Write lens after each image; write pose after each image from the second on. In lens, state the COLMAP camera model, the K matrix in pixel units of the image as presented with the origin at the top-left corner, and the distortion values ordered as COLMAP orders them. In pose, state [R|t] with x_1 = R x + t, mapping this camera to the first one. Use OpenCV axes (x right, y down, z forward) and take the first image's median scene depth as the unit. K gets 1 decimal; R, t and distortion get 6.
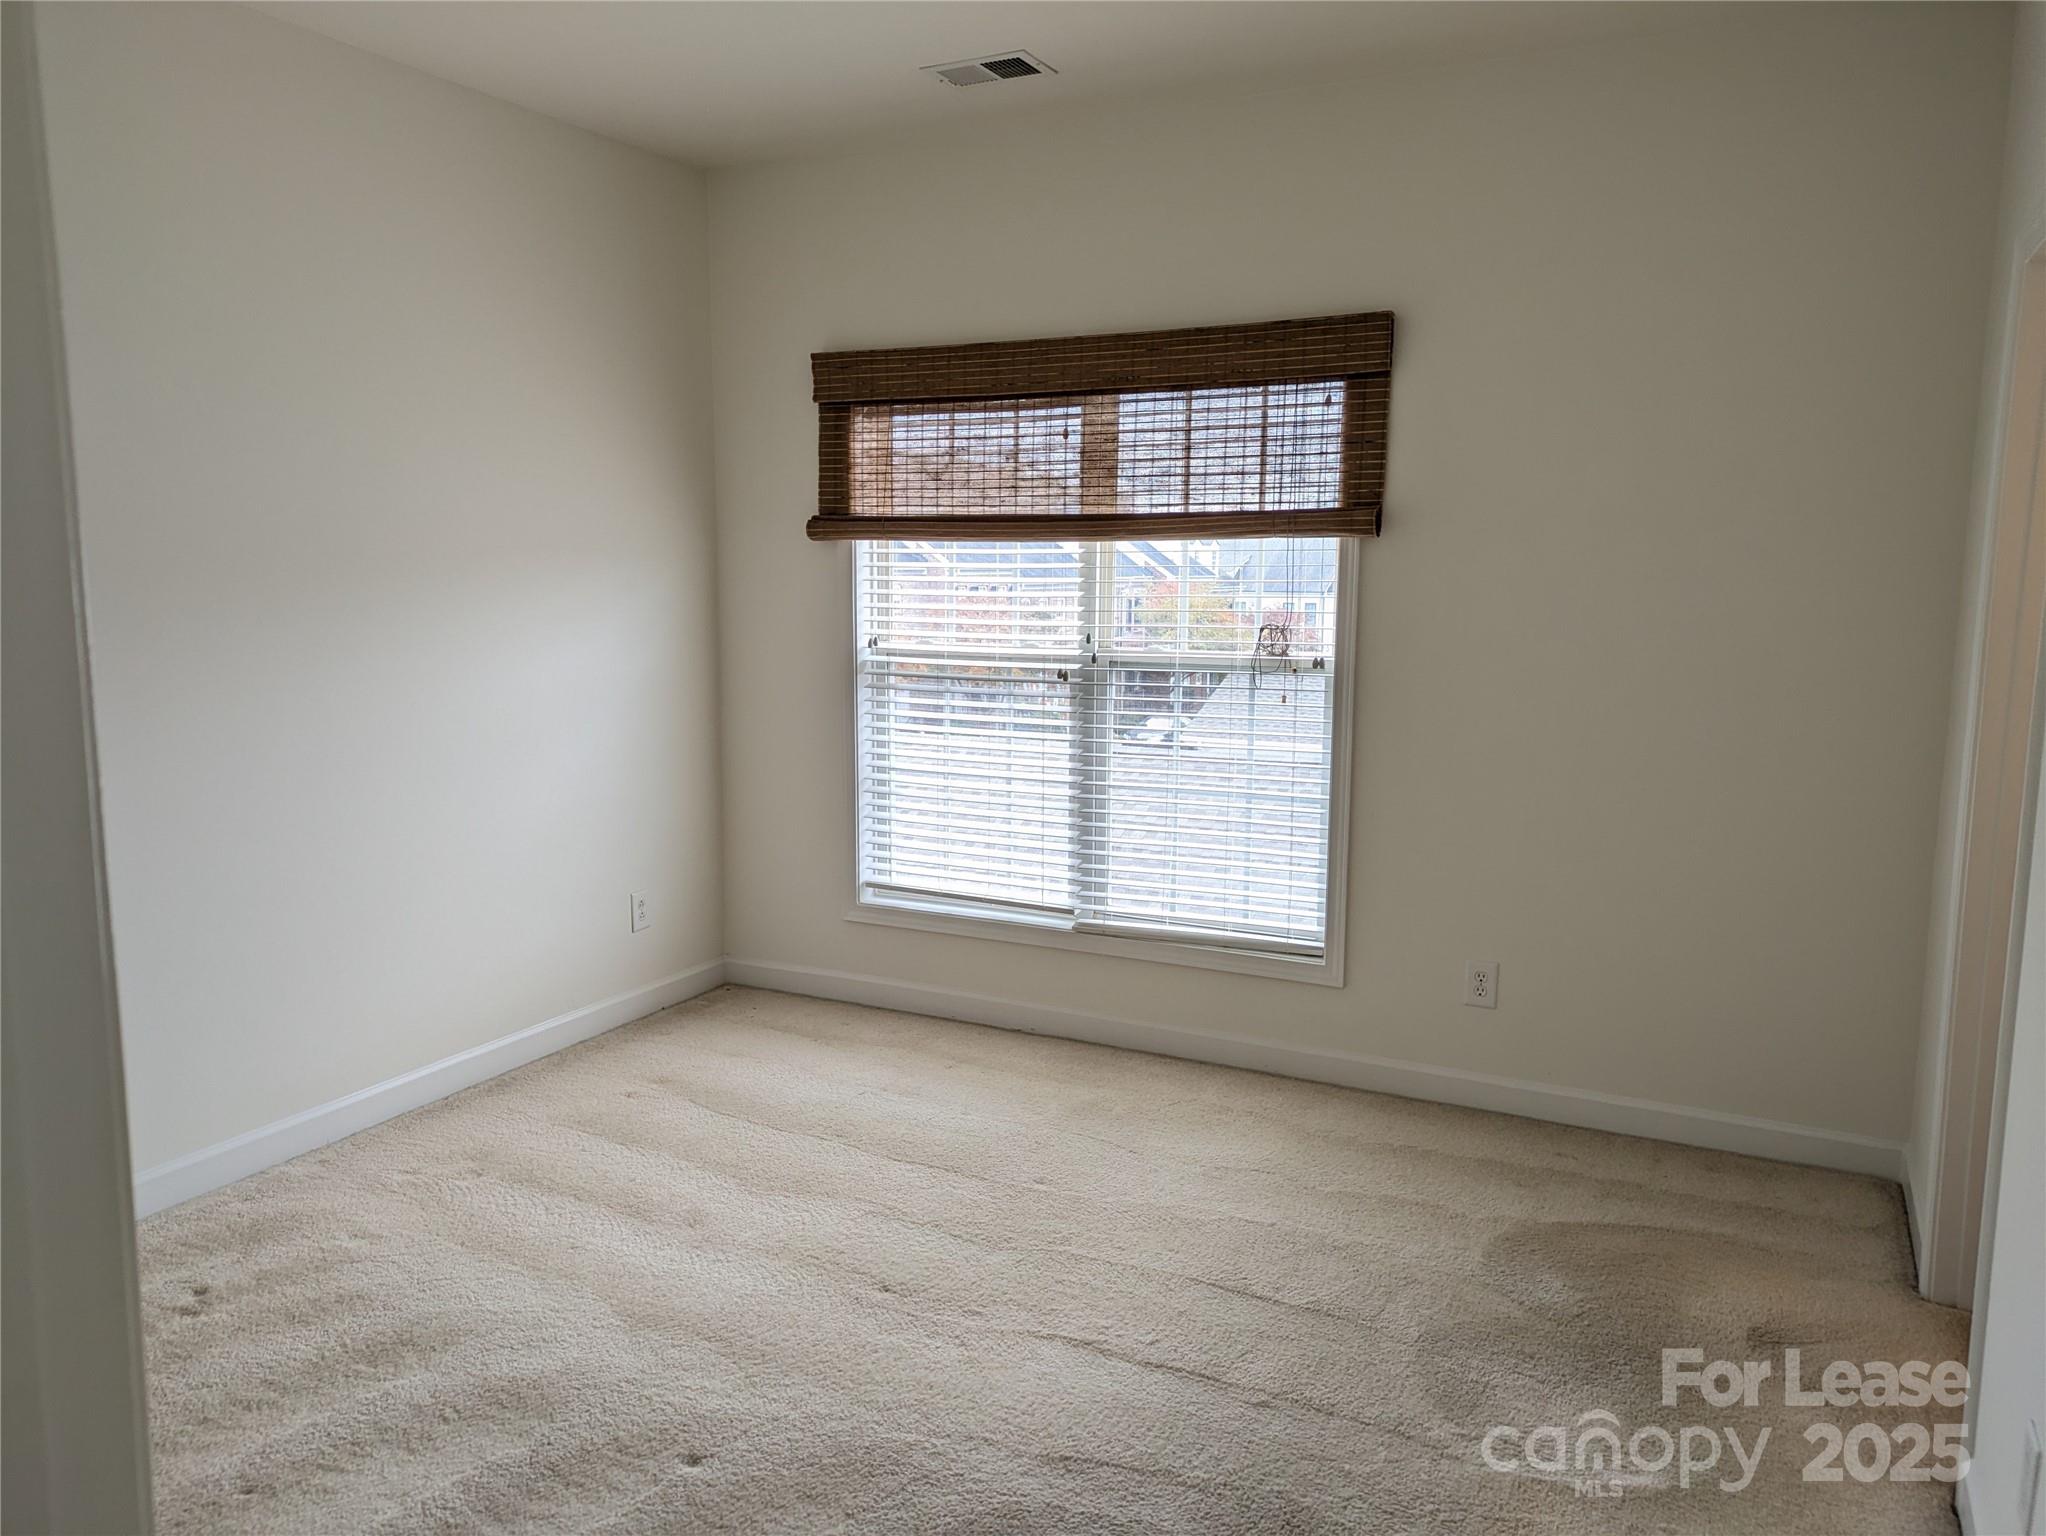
lens RADIAL K [[1513.8, 0, 1032.2], [0, 1513.8, 777.8], [0, 0, 1]] dist [0.050965, -0.022195]
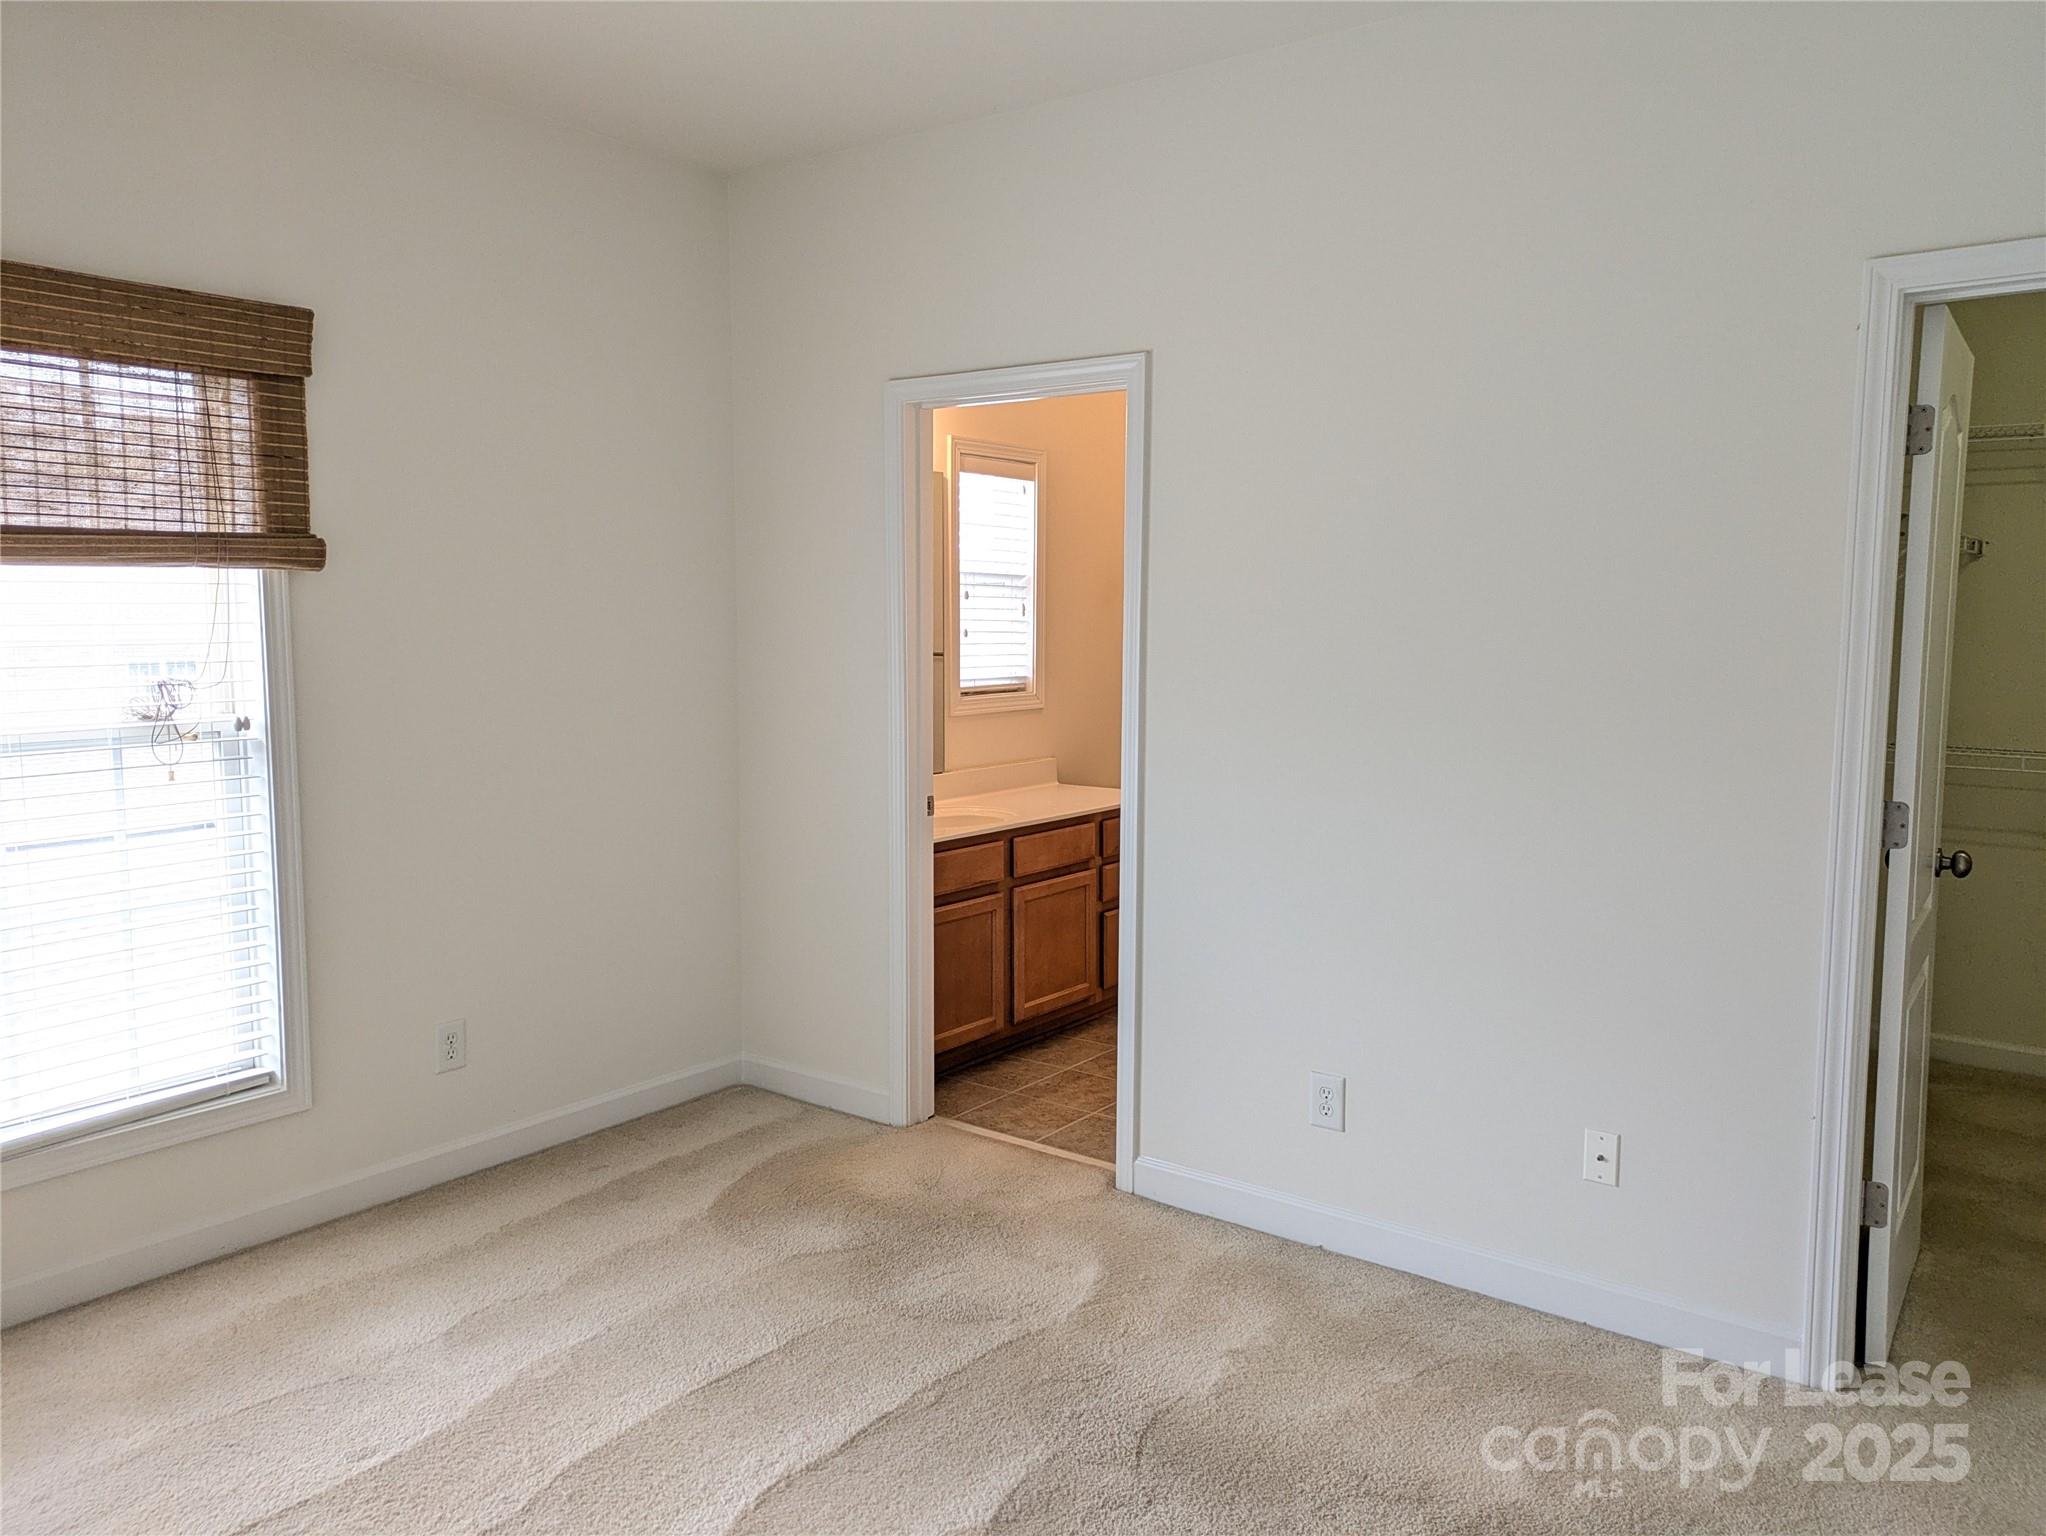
lens RADIAL K [[1513.8, 0, 1035.2], [0, 1513.8, 758.1], [0, 0, 1]] dist [0.050965, -0.022195]
pose [[0.160644, -0.106494, 0.981250, -0.556502], [0.126437, 0.988192, 0.086548, -0.076984], [-0.978880, 0.110163, 0.172212, 0.463384]]
